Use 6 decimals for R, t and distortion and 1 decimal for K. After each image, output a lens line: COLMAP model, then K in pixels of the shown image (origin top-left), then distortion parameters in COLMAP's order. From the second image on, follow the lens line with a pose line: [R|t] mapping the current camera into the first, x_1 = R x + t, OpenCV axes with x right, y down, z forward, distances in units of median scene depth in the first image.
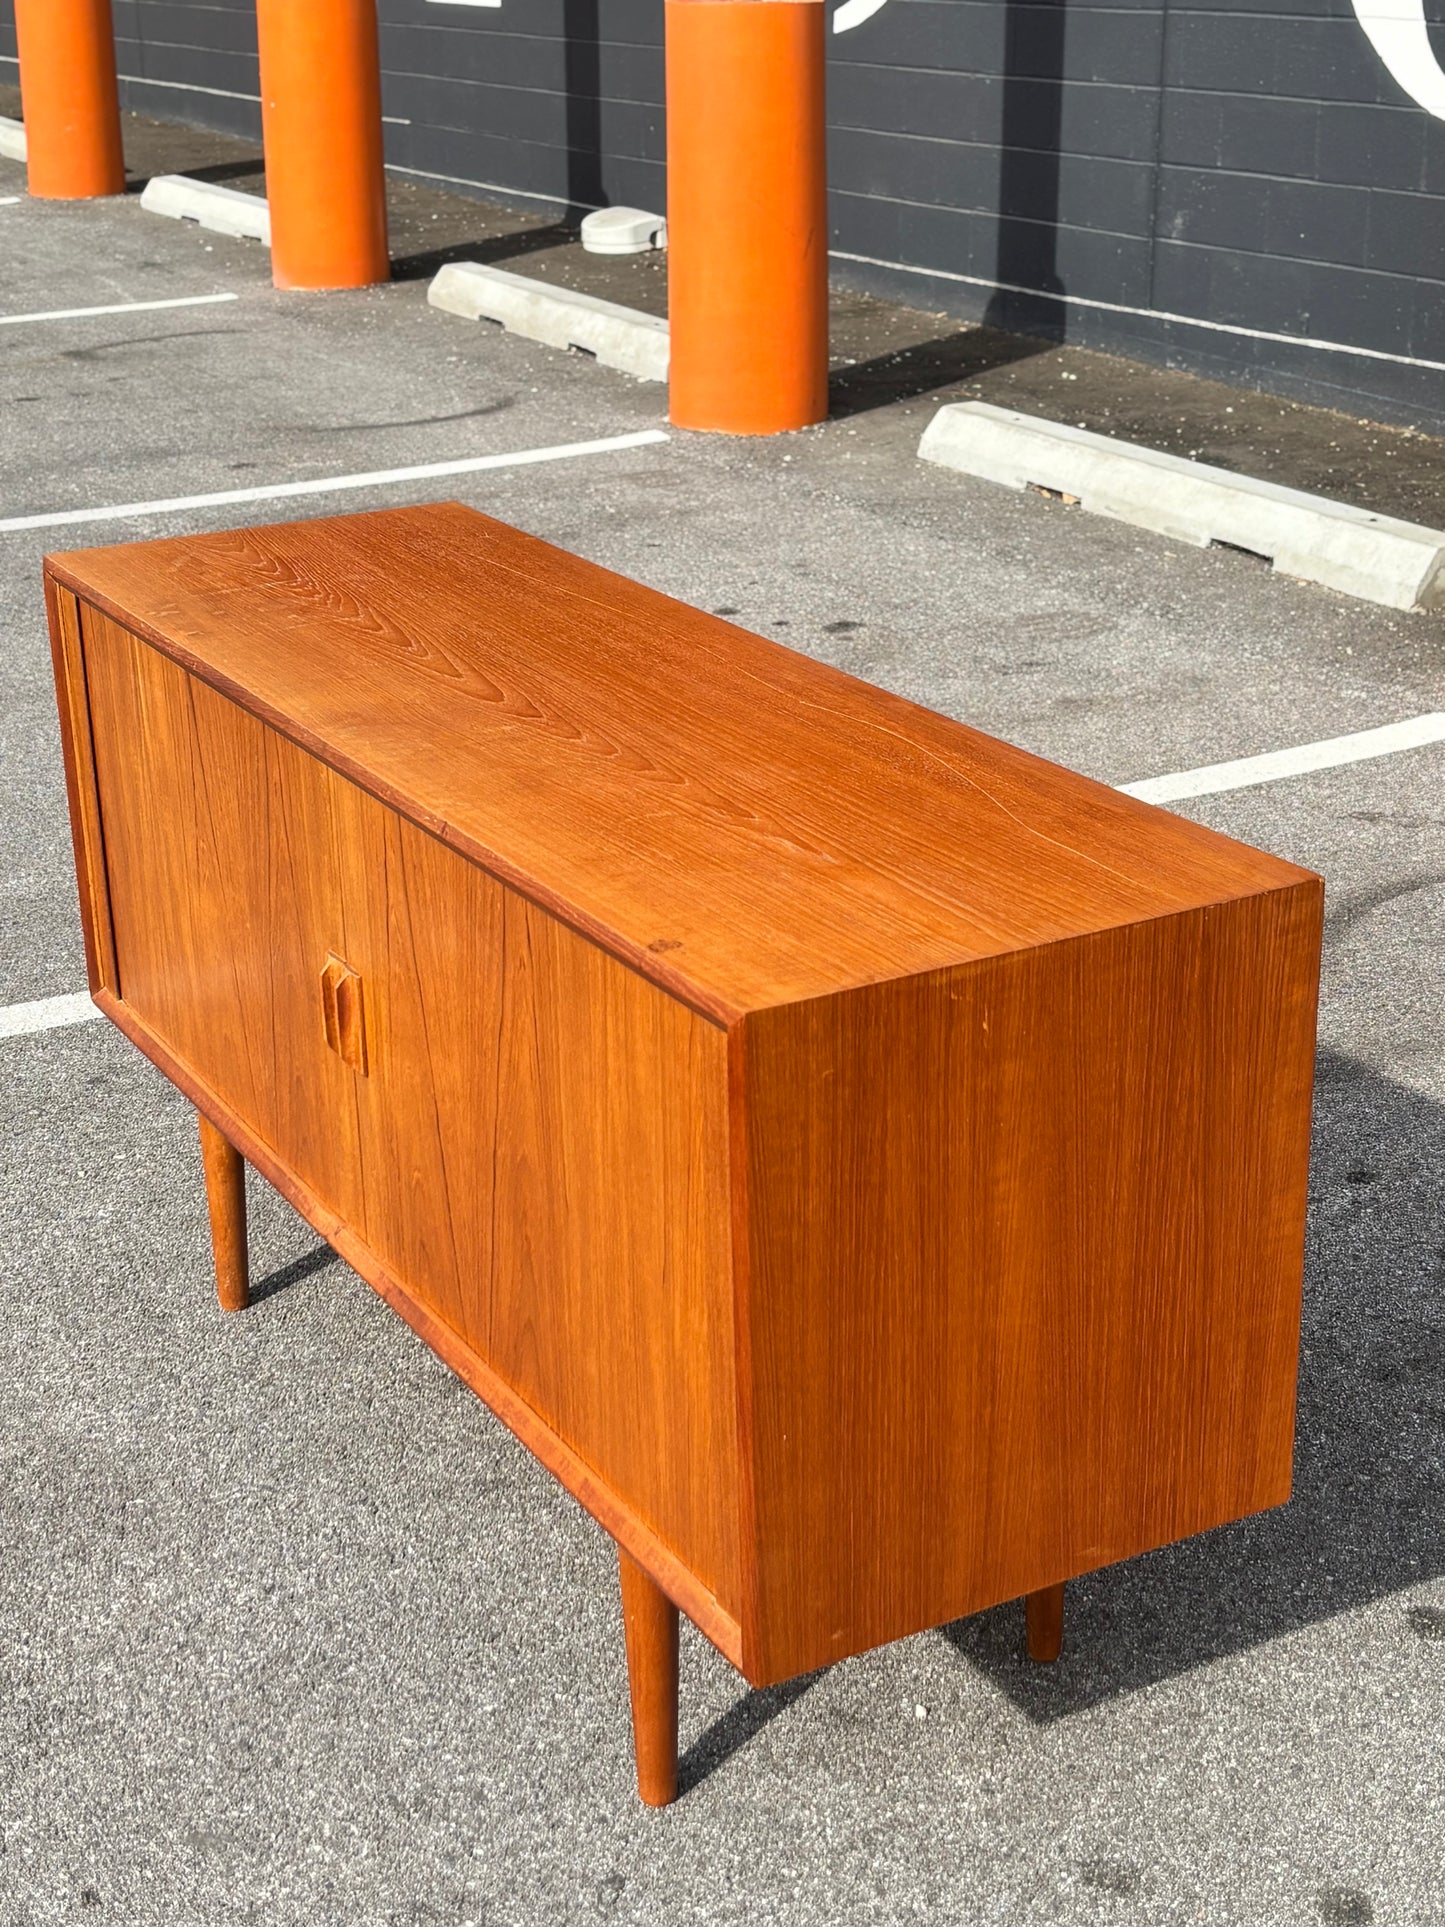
lens RADIAL K [[2906.8, 0, 703.2], [0, 2906.8, 960.2], [0, 0, 1]] dist [0.072644, 0.000000]
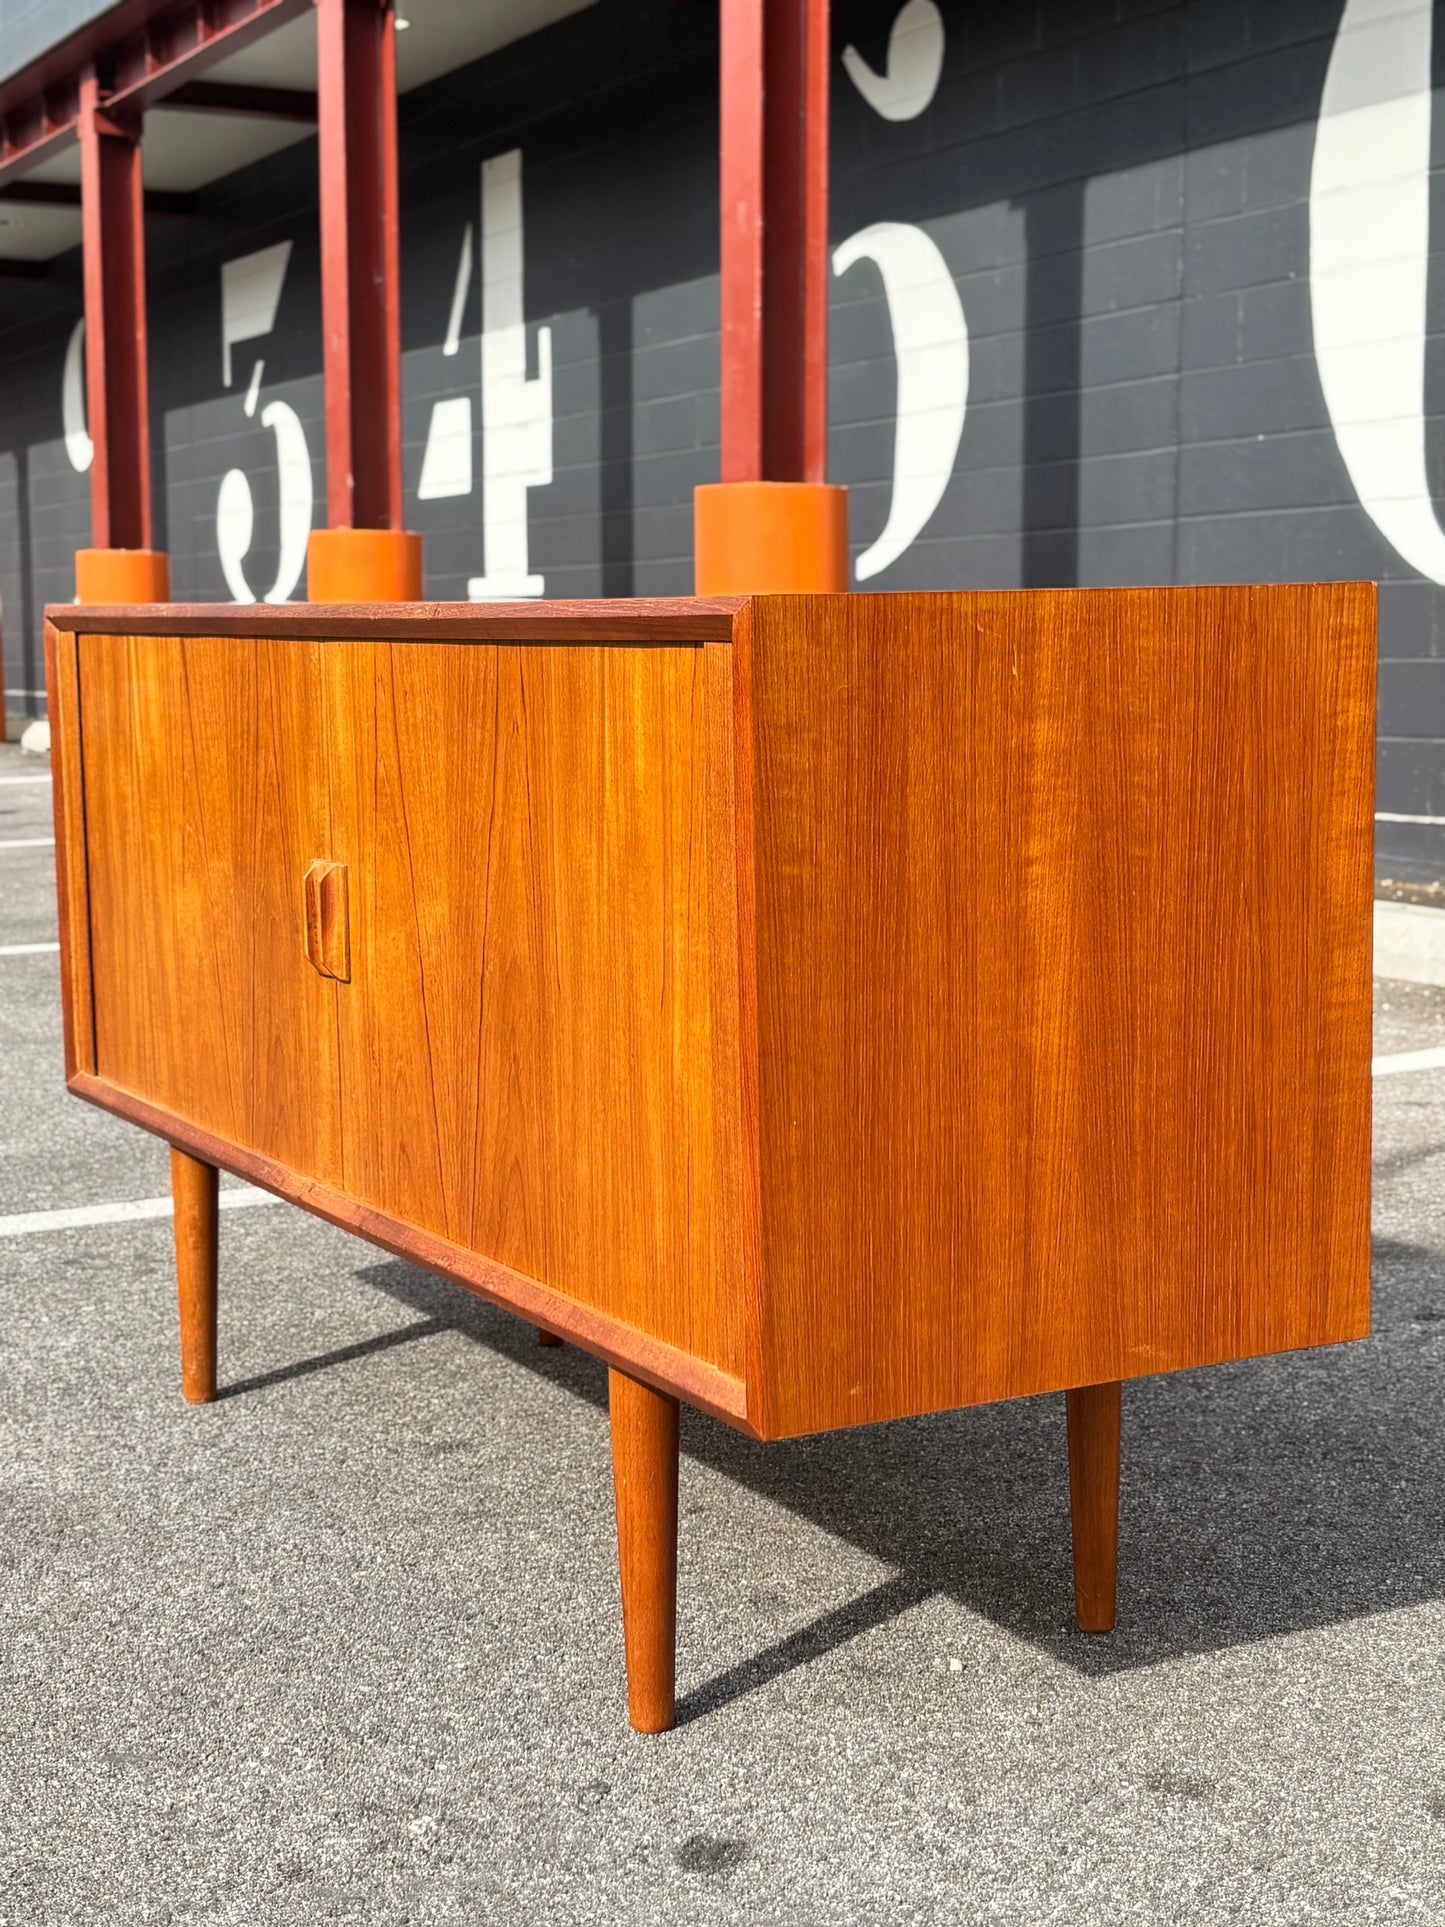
lens RADIAL K [[2906.8, 0, 713.2], [0, 2906.8, 971.9], [0, 0, 1]] dist [0.072644, 0.000000]
pose [[0.999947, 0.006341, -0.008149, 0.007555], [-0.008167, 0.968577, -0.248578, 0.258232], [0.006317, 0.248632, 0.968578, 0.099736]]
